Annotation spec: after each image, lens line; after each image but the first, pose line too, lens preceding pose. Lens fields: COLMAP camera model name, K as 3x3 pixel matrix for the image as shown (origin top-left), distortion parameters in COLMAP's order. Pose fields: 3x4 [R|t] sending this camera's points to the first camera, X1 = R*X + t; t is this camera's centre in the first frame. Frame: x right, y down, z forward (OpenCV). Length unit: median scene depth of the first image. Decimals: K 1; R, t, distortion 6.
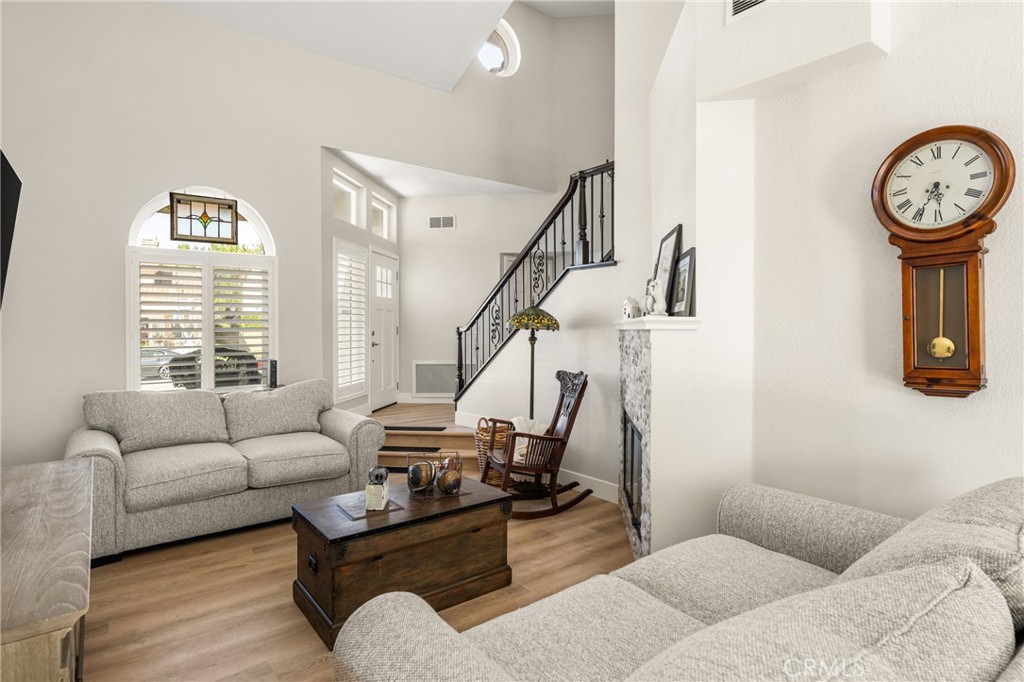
lens RADIAL K [[519.3, 0, 512.0], [0, 519.3, 341.0], [0, 0, 1]] dist [-0.000059, 0.000185]
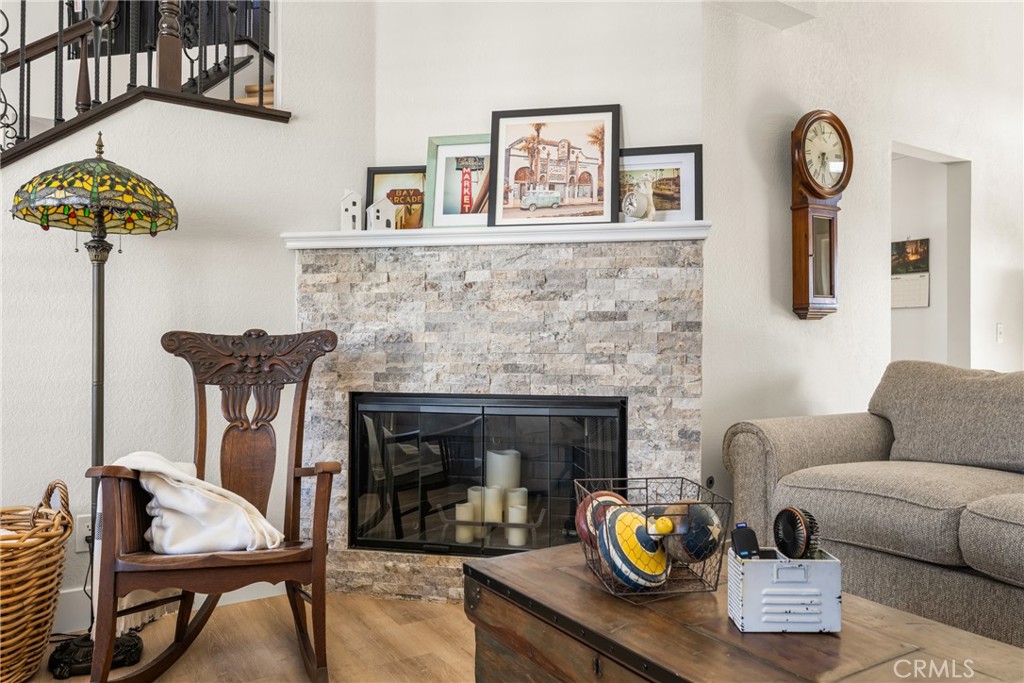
lens RADIAL K [[718.8, 0, 512.0], [0, 718.8, 341.5], [0, 0, 1]] dist [-0.002014, 0.001473]
pose [[0.128285, 0.011706, 0.991668, -0.477628], [0.014602, 0.999800, -0.013691, 0.083107], [-0.991630, 0.016237, 0.128088, 0.737197]]
